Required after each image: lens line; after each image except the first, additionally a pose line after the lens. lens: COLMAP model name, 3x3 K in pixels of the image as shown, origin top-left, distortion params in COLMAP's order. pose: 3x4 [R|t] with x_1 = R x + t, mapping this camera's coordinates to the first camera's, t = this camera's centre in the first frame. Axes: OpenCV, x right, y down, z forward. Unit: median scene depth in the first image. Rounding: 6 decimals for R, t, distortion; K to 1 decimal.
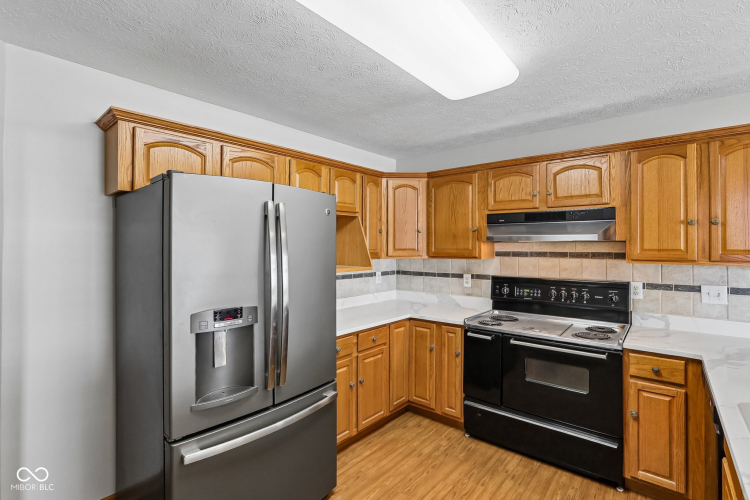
lens RADIAL K [[348.1, 0, 376.4], [0, 348.1, 245.9], [0, 0, 1]] dist [-0.040880, 0.005381]
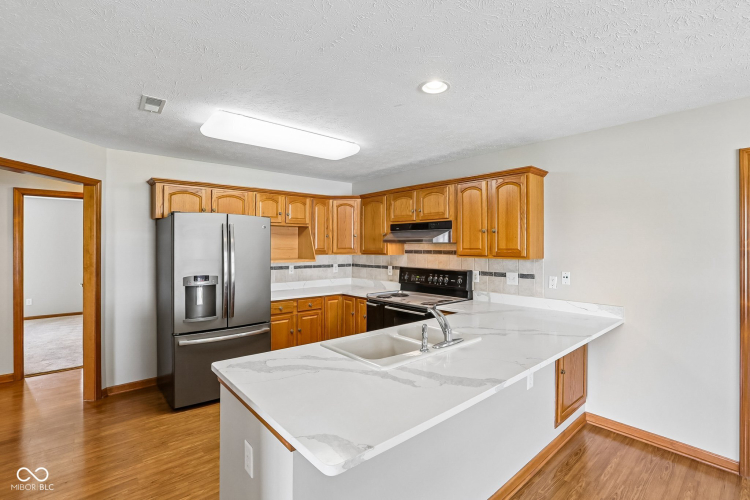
lens RADIAL K [[348.1, 0, 378.3], [0, 348.1, 249.9], [0, 0, 1]] dist [-0.040880, 0.005381]
pose [[0.989198, 0.002783, -0.146556, 0.560982], [-0.001227, 0.999942, 0.010707, 0.001076], [0.146578, -0.010411, 0.989144, -0.542703]]
